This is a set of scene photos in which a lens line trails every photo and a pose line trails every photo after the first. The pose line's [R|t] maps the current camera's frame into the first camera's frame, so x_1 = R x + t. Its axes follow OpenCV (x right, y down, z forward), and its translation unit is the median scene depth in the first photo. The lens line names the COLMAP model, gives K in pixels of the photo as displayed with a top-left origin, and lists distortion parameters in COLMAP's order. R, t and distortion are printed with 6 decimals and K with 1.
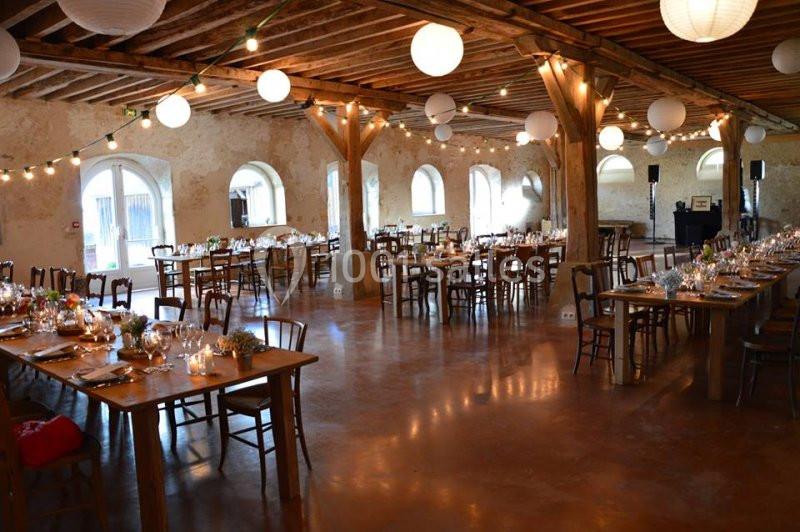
lens RADIAL K [[652.7, 0, 395.4], [0, 652.7, 262.3], [0, 0, 1]] dist [-0.116278, 0.074742]
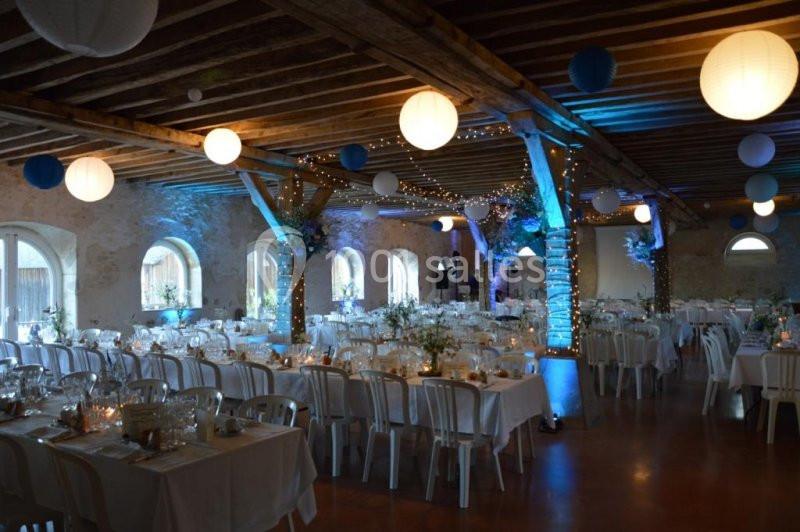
lens RADIAL K [[652.7, 0, 402.8], [0, 652.7, 266.3], [0, 0, 1]] dist [-0.116278, 0.074742]
pose [[0.981790, 0.025065, 0.188311, -0.104152], [-0.001922, 0.992518, -0.122087, -0.010118], [-0.189962, 0.119502, 0.974491, 0.104883]]
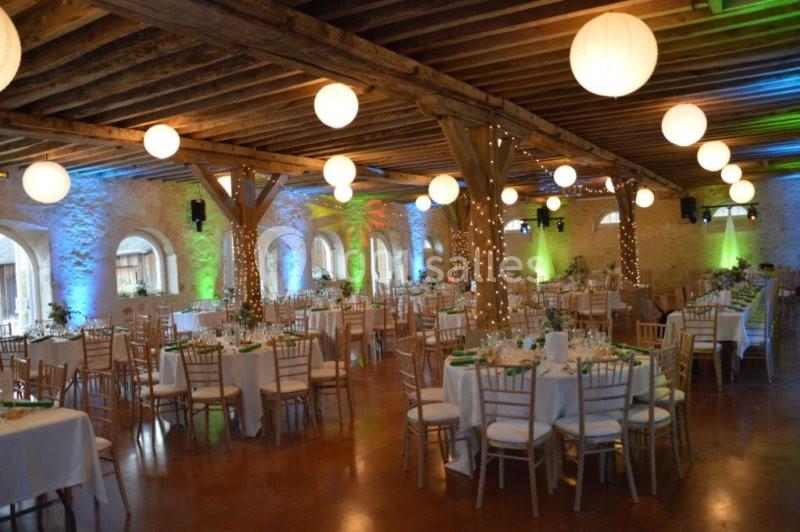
lens RADIAL K [[652.7, 0, 401.5], [0, 652.7, 272.1], [0, 0, 1]] dist [-0.116278, 0.074742]
pose [[0.987046, -0.018887, 0.159320, 0.002459], [0.031771, 0.996391, -0.078716, -0.010208], [-0.157258, 0.082758, 0.984084, 0.051888]]
